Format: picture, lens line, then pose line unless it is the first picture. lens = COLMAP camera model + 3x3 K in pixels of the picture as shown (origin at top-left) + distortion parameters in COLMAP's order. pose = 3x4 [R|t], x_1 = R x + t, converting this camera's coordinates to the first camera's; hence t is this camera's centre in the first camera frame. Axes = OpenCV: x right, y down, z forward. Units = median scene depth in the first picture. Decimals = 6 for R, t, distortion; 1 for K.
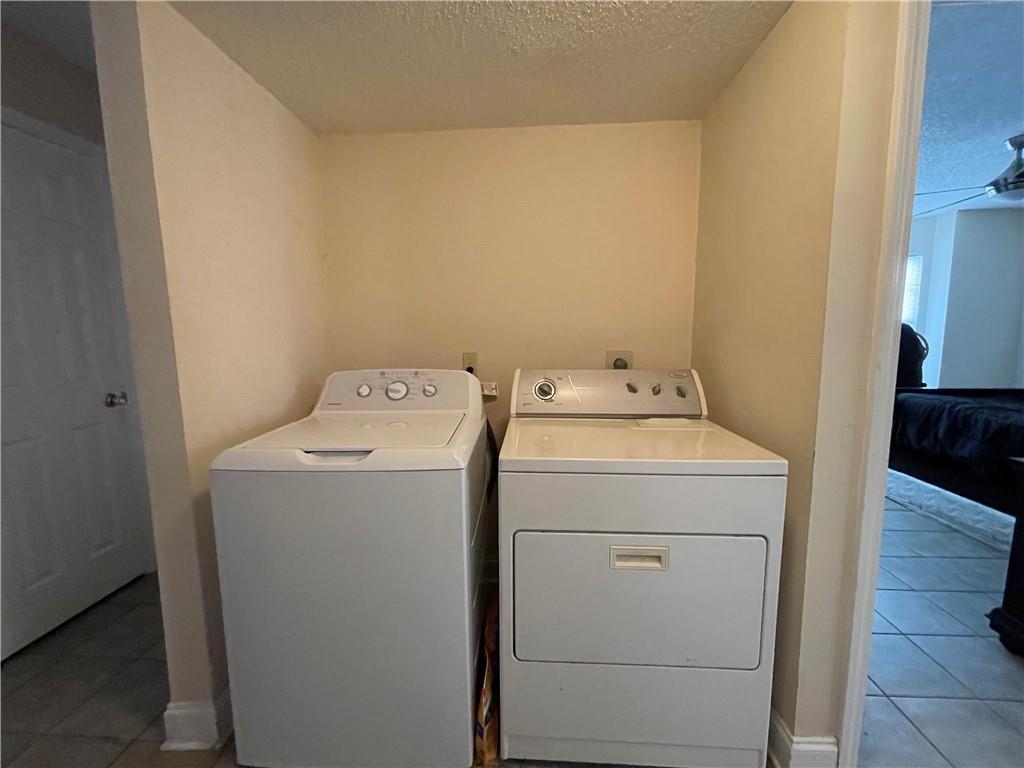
lens RADIAL K [[419.3, 0, 508.8], [0, 419.3, 381.1], [0, 0, 1]] dist [0.003159, 0.000317]
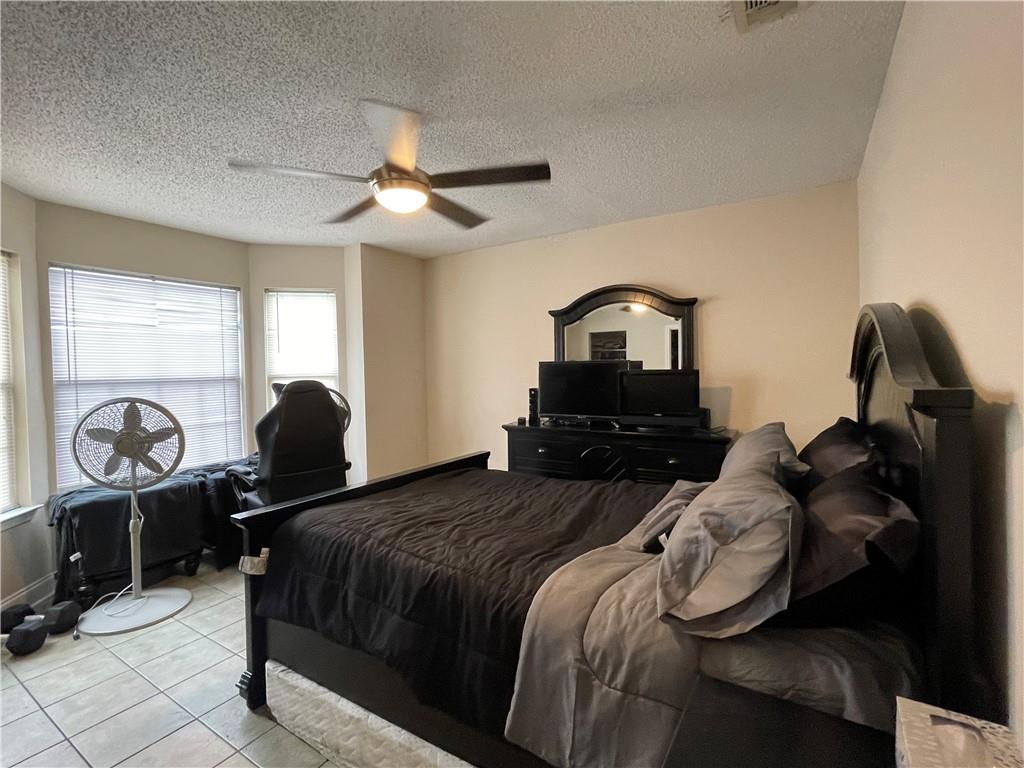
lens RADIAL K [[474.2, 0, 510.6], [0, 474.2, 384.0], [0, 0, 1]] dist [0.001425, 0.000594]
pose [[0.494449, -0.014029, 0.869094, 0.626442], [0.115484, 0.992066, -0.049688, -0.089095], [-0.861501, 0.124935, 0.492146, 0.514388]]
